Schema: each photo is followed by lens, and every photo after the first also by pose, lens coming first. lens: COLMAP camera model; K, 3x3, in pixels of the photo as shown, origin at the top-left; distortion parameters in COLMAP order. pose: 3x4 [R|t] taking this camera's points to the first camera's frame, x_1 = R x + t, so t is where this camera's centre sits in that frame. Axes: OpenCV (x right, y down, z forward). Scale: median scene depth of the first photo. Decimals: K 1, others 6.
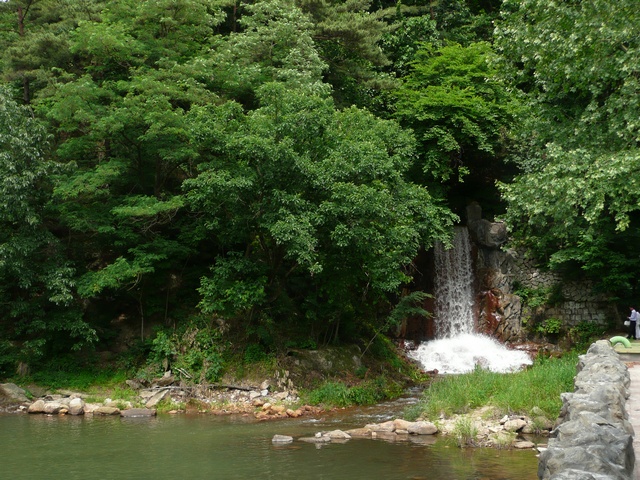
lens RADIAL K [[881.8, 0, 305.8], [0, 881.8, 228.5], [0, 0, 1]] dist [-0.011247, 0.000000]
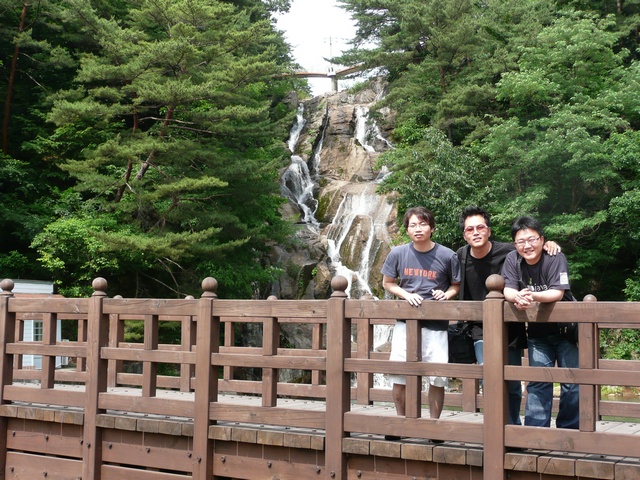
lens RADIAL K [[881.8, 0, 310.5], [0, 881.8, 235.2], [0, 0, 1]] dist [-0.011247, 0.000000]
pose [[0.923410, -0.069592, -0.377452, -0.060772], [0.065786, 0.997569, -0.022984, -0.003201], [0.378134, -0.003608, 0.925744, -0.225296]]
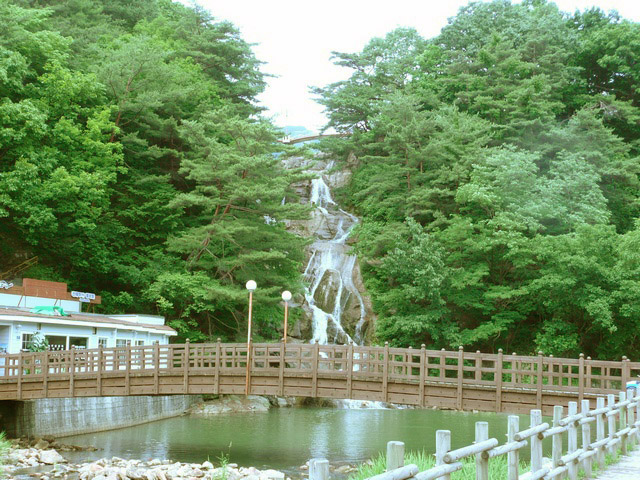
lens RADIAL K [[881.8, 0, 304.9], [0, 881.8, 238.7], [0, 0, 1]] dist [-0.011247, 0.000000]
pose [[0.968476, -0.018315, -0.248433, -0.126852], [0.007747, 0.999026, -0.043449, -0.057467], [0.248987, 0.040155, 0.967674, -0.776325]]
